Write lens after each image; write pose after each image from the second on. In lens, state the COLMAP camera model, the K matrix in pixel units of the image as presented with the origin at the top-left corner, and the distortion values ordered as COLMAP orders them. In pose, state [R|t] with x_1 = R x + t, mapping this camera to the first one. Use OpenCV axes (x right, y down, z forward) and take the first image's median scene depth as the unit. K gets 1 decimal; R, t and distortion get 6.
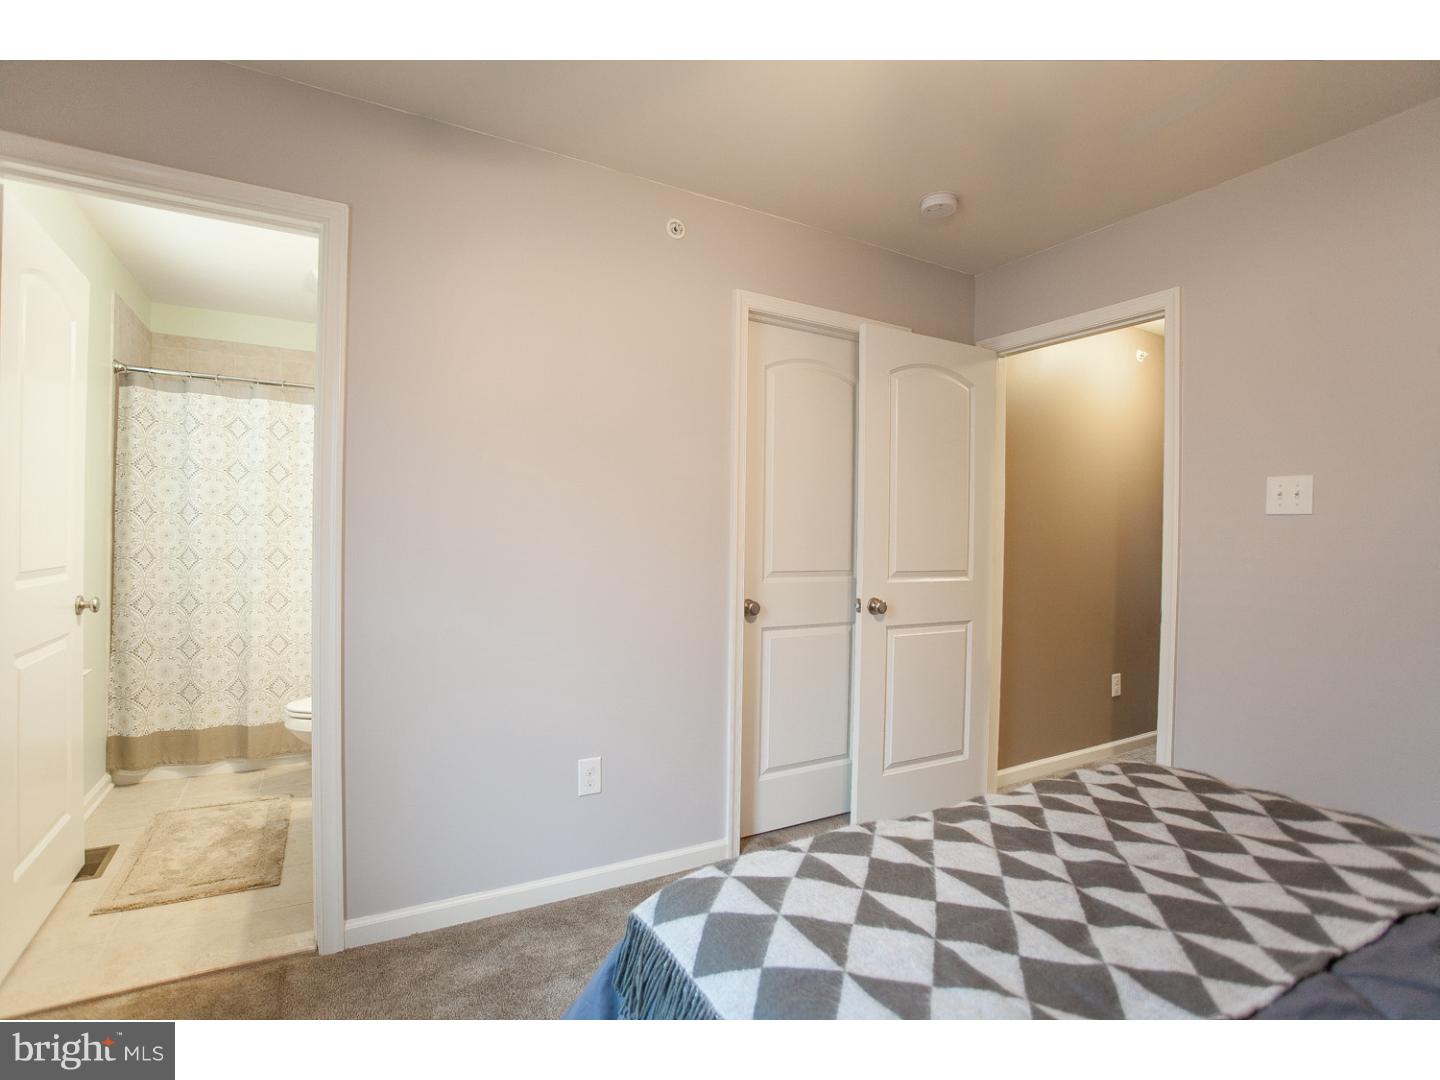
lens RADIAL K [[710.9, 0, 718.2], [0, 710.9, 549.4], [0, 0, 1]] dist [-0.050348, 0.015050]
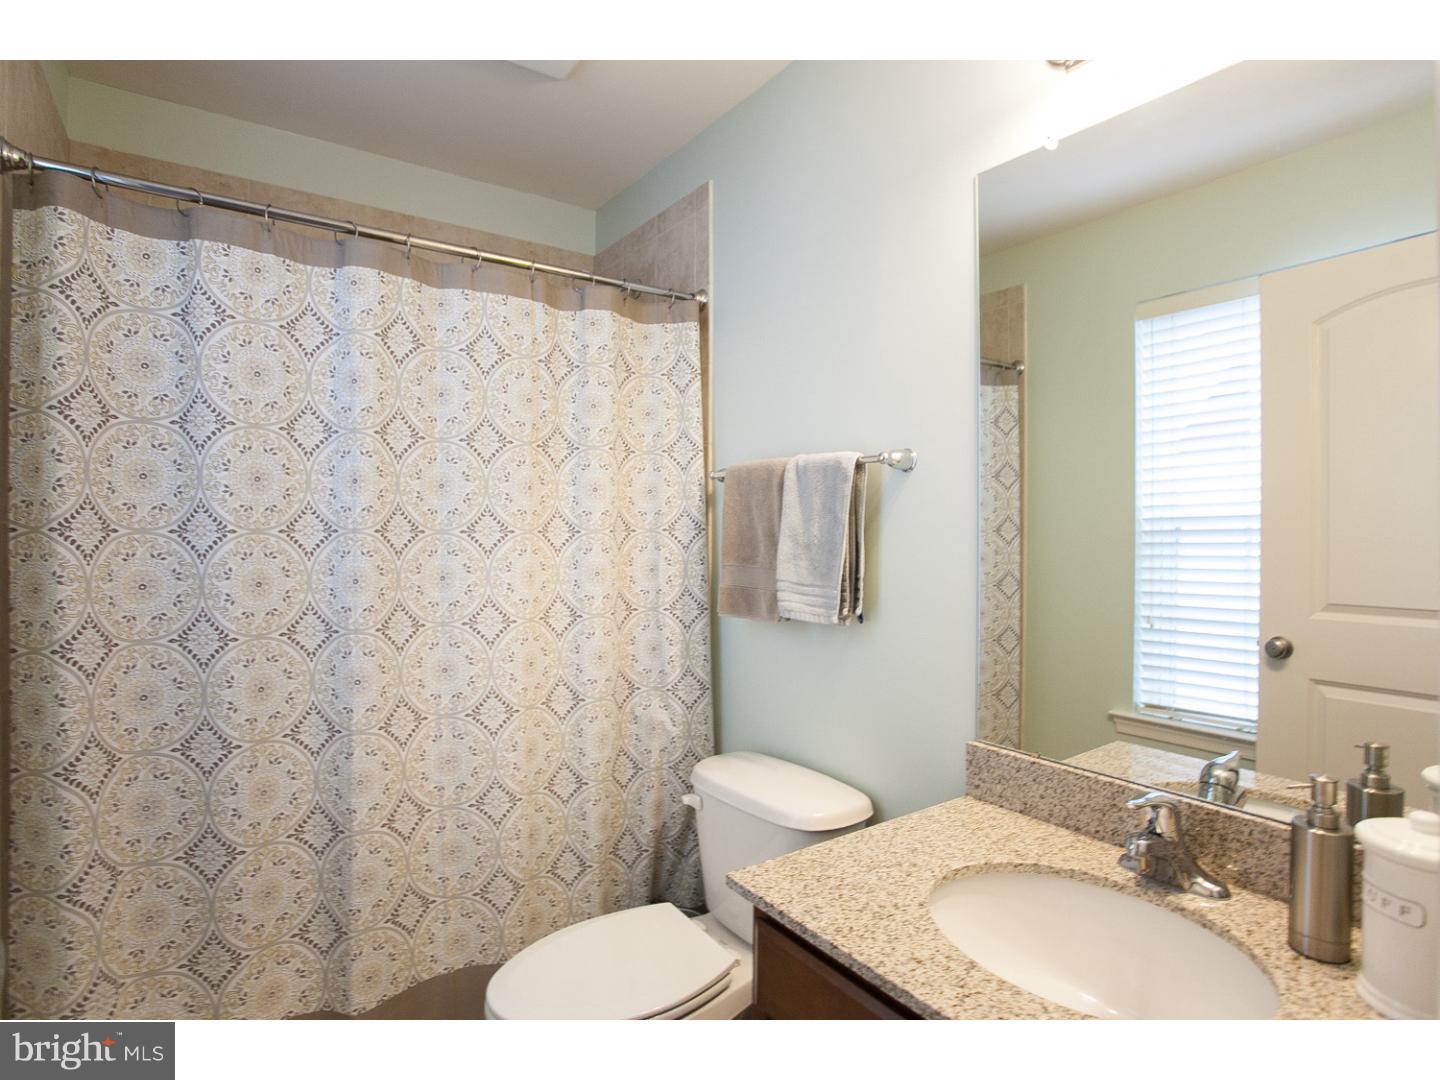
lens RADIAL K [[710.9, 0, 714.6], [0, 710.9, 534.3], [0, 0, 1]] dist [-0.050348, 0.015050]
pose [[0.994037, -0.010259, 0.108563, -0.498831], [0.009772, 0.999940, 0.005015, -0.048642], [-0.108608, -0.003925, 0.994077, 0.550693]]
